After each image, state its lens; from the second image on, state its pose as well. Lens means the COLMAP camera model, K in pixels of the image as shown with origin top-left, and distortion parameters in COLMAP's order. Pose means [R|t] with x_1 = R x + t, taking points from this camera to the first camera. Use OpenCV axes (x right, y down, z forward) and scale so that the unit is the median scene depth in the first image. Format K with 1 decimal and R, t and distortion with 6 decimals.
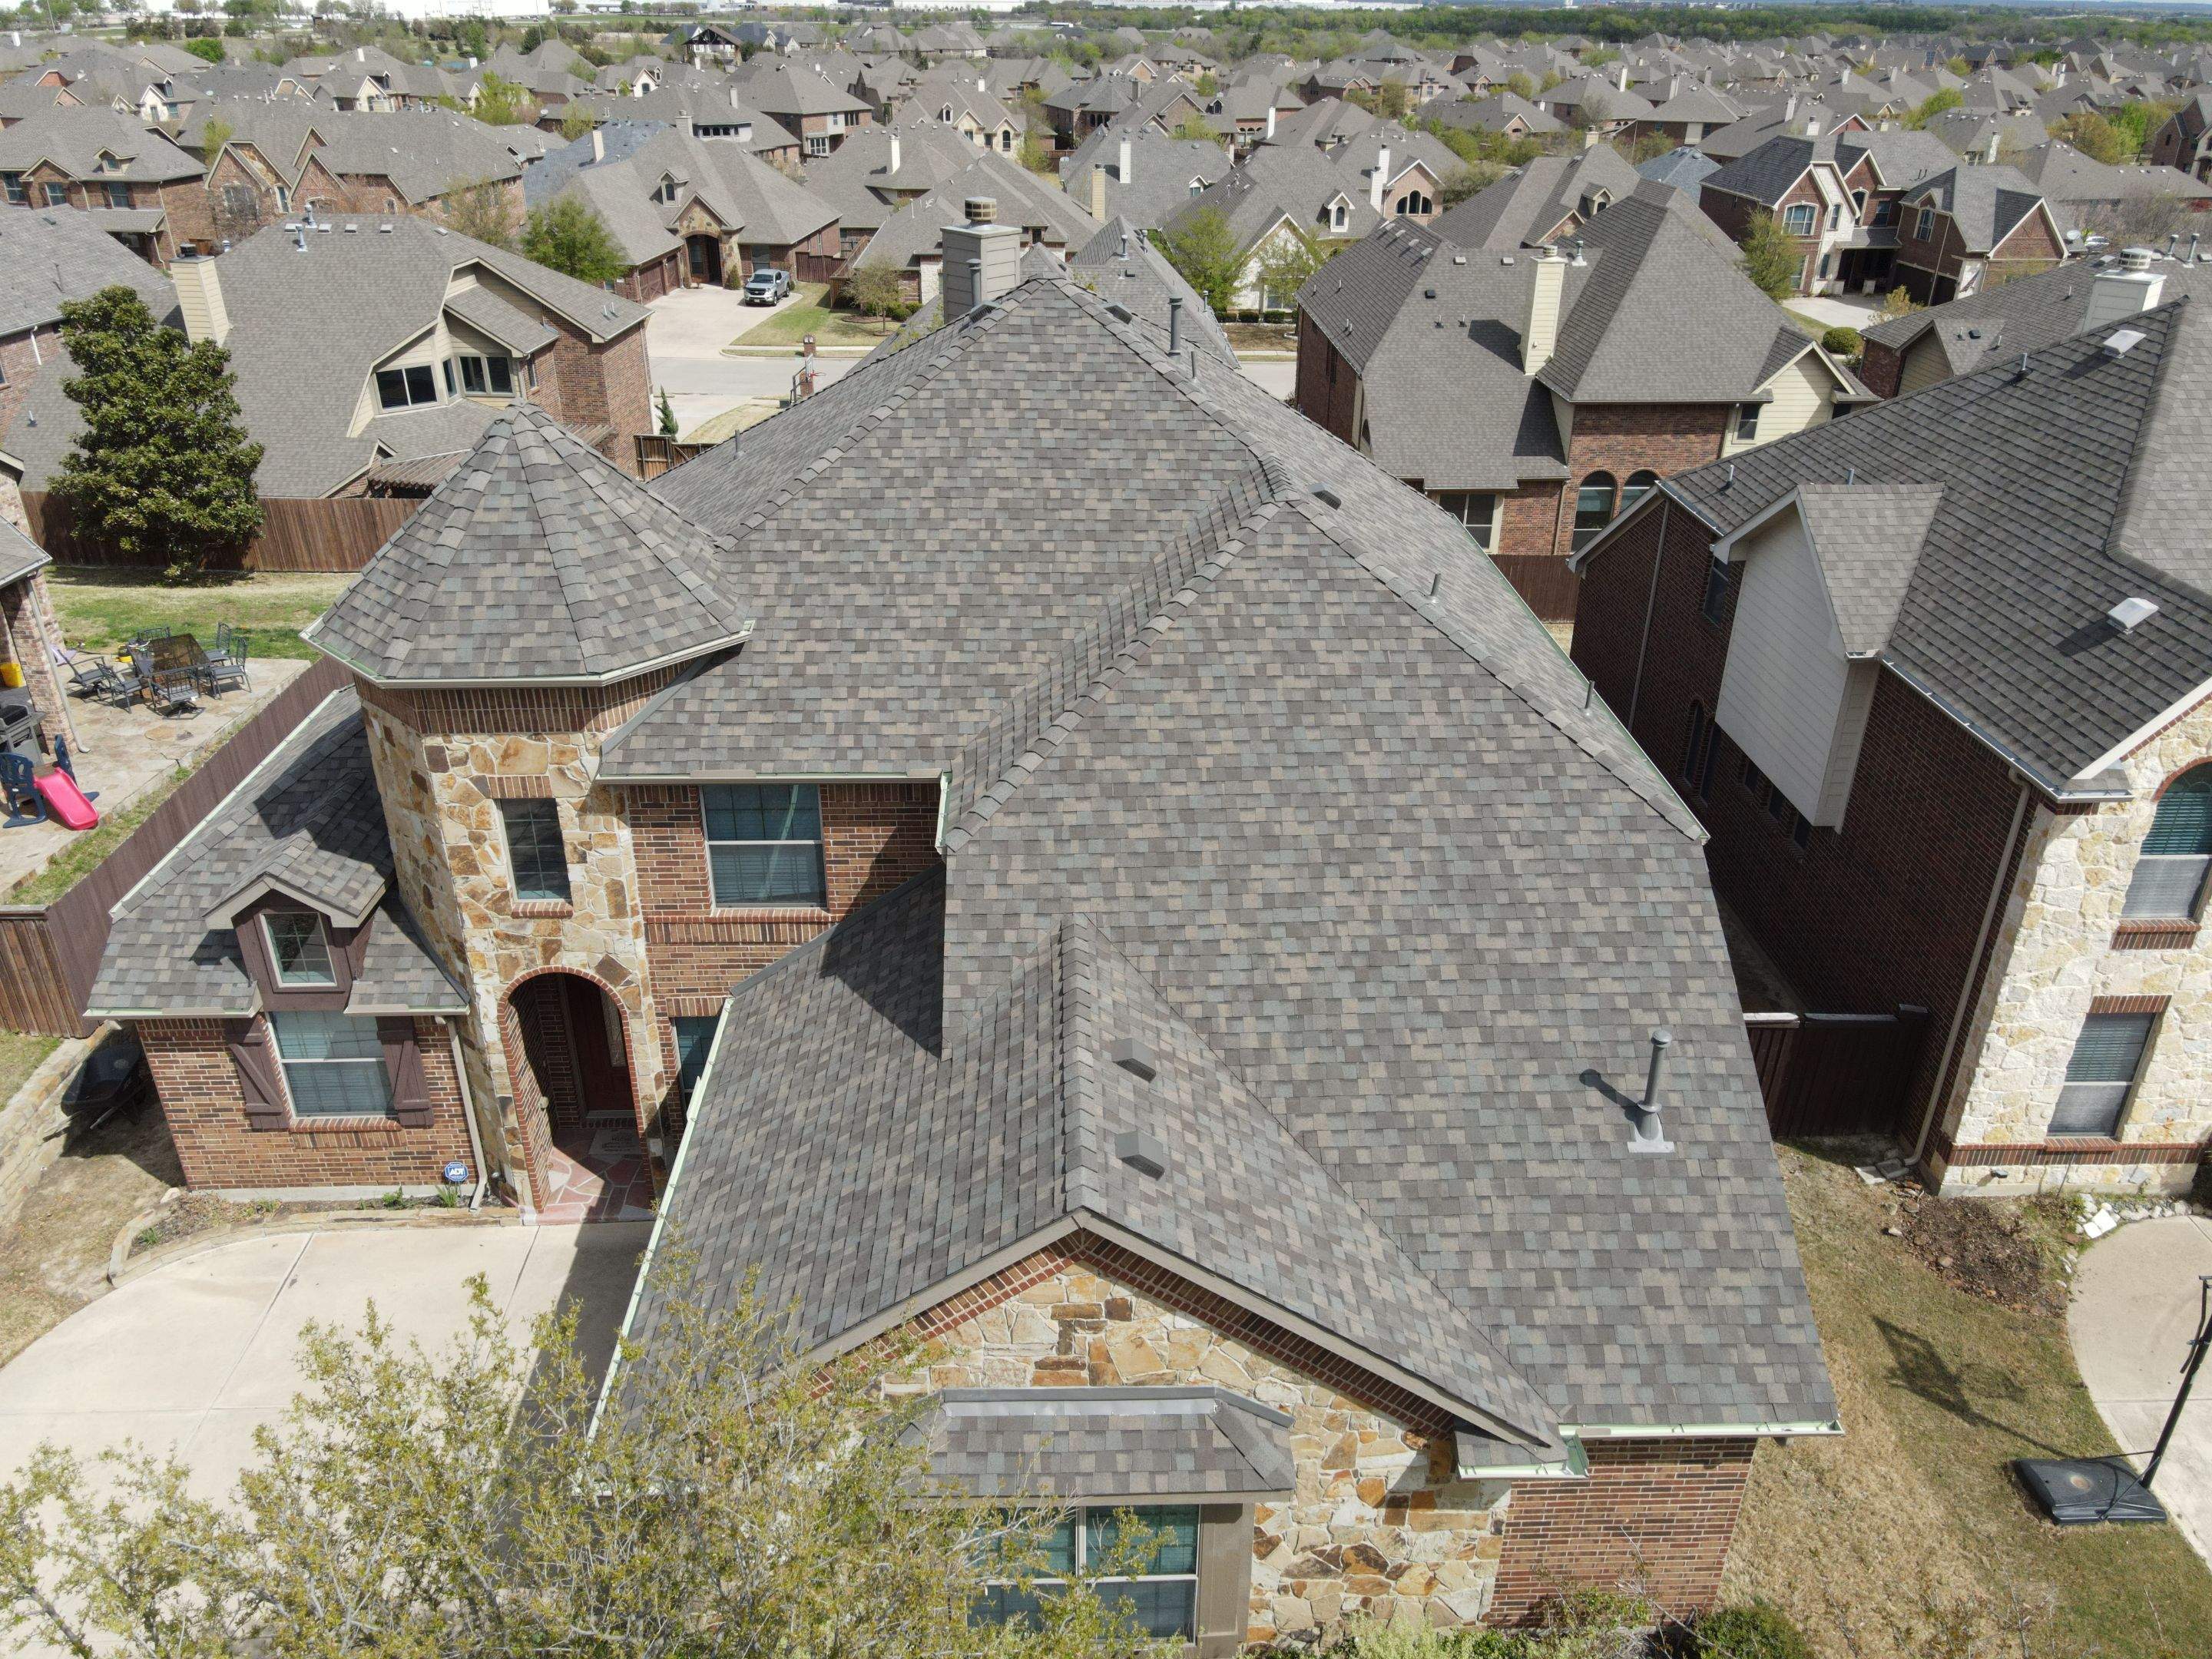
lens RADIAL K [[1615.2, 0, 1102.6], [0, 1615.2, 825.0], [0, 0, 1]] dist [0.009715, 0.010305]
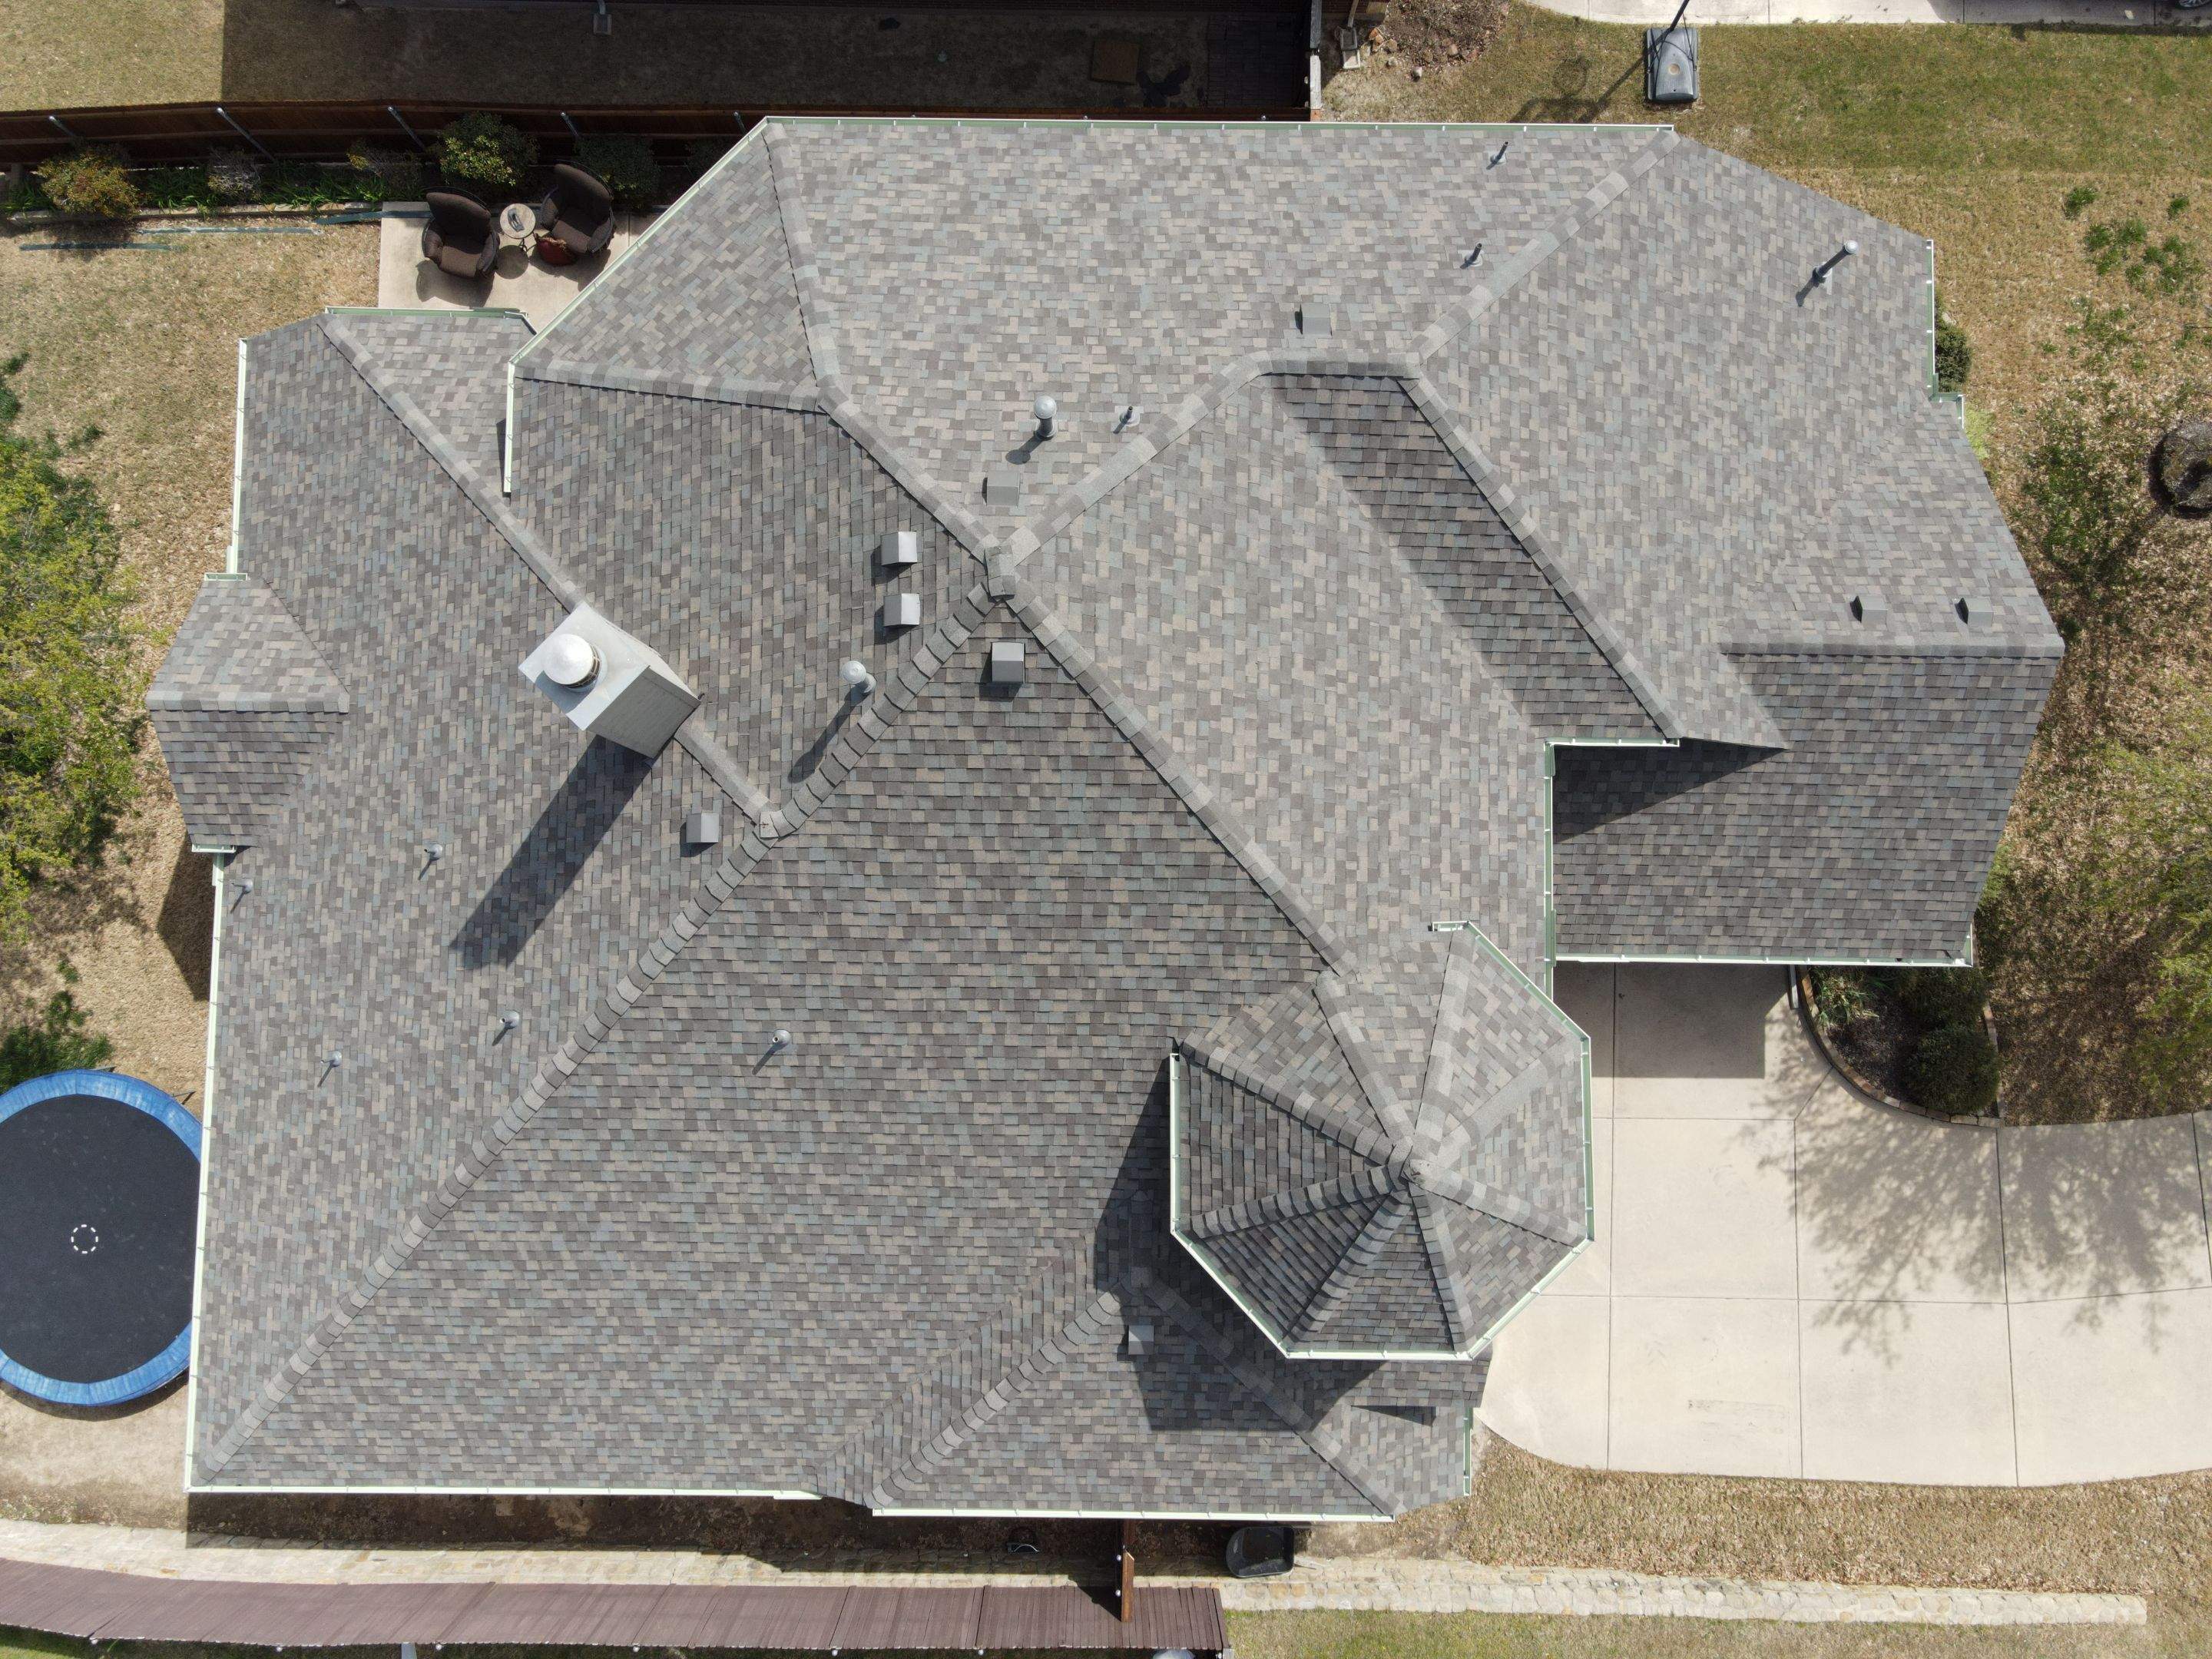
lens RADIAL K [[1615.2, 0, 1097.0], [0, 1615.2, 813.6], [0, 0, 1]] dist [0.009715, 0.010305]
pose [[0.046944, -0.997367, 0.055282, -0.209230], [0.457045, 0.070656, 0.886633, -1.100486], [-0.888204, -0.016356, 0.459158, 0.710723]]
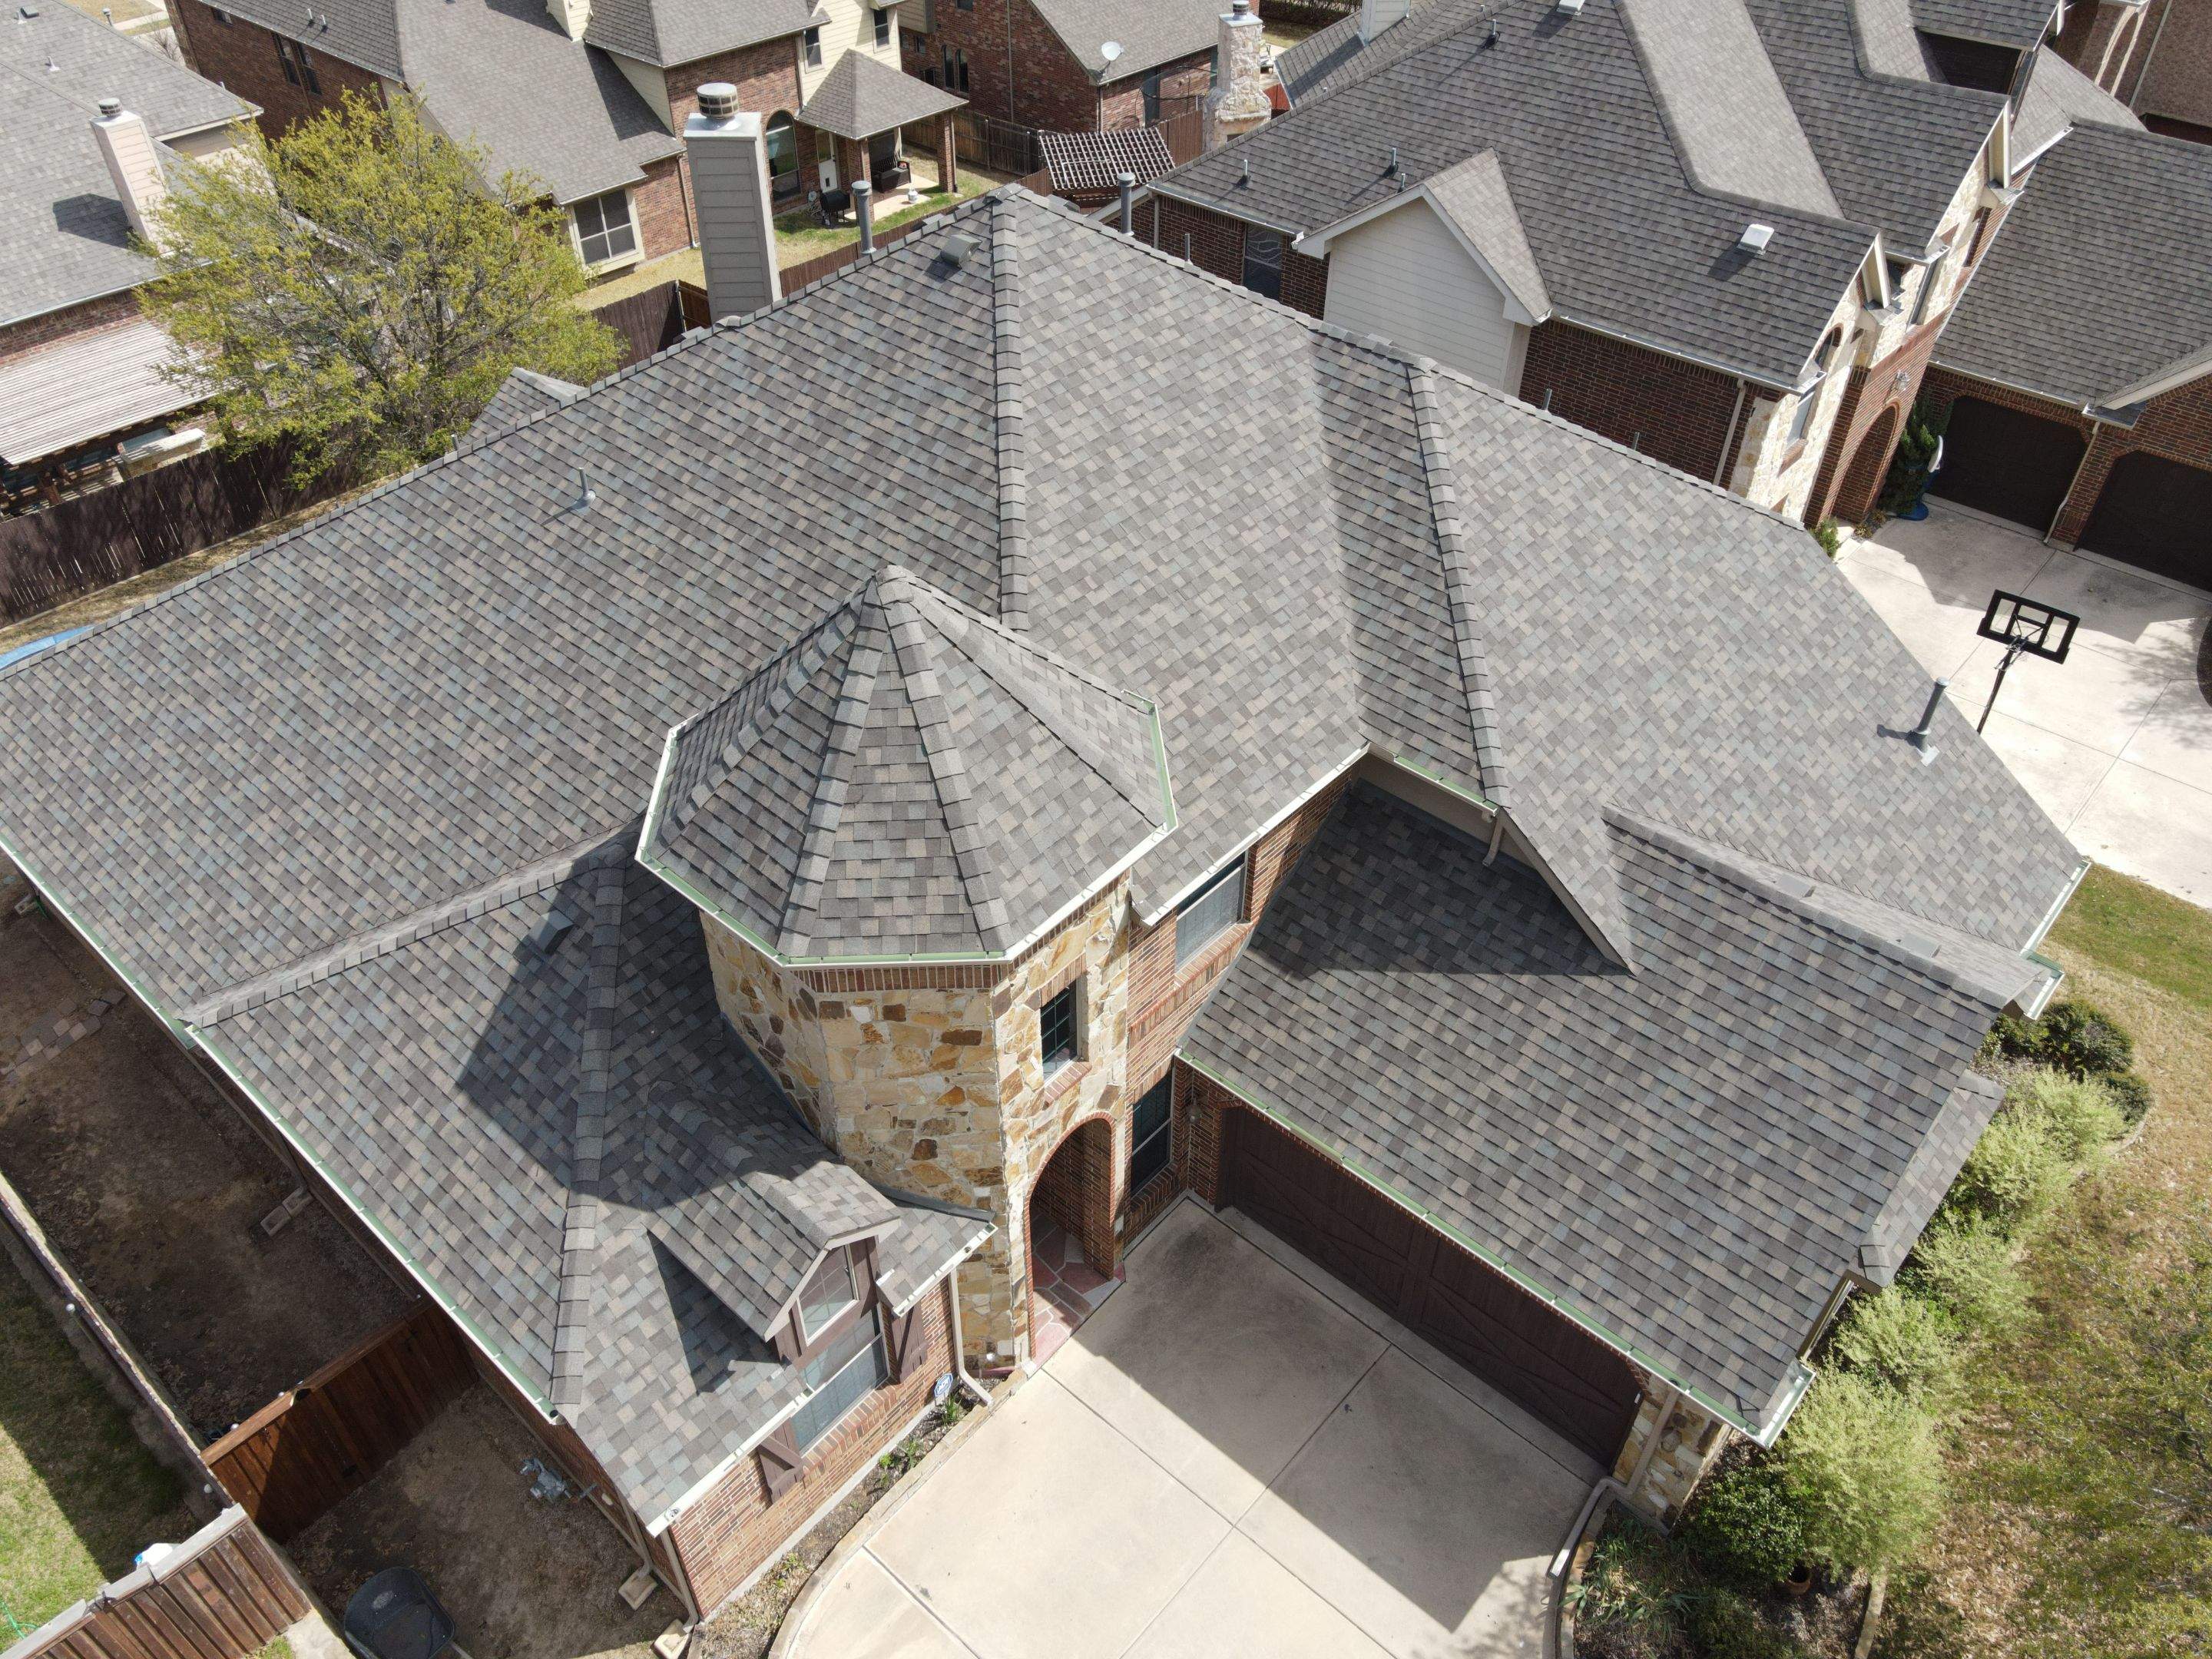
lens RADIAL K [[1615.2, 0, 1103.0], [0, 1615.2, 819.4], [0, 0, 1]] dist [0.009715, 0.010305]
pose [[0.690884, -0.479592, 0.540991, -0.736406], [0.332807, 0.875271, 0.350914, -0.378545], [-0.641809, -0.062395, 0.764322, 0.302867]]
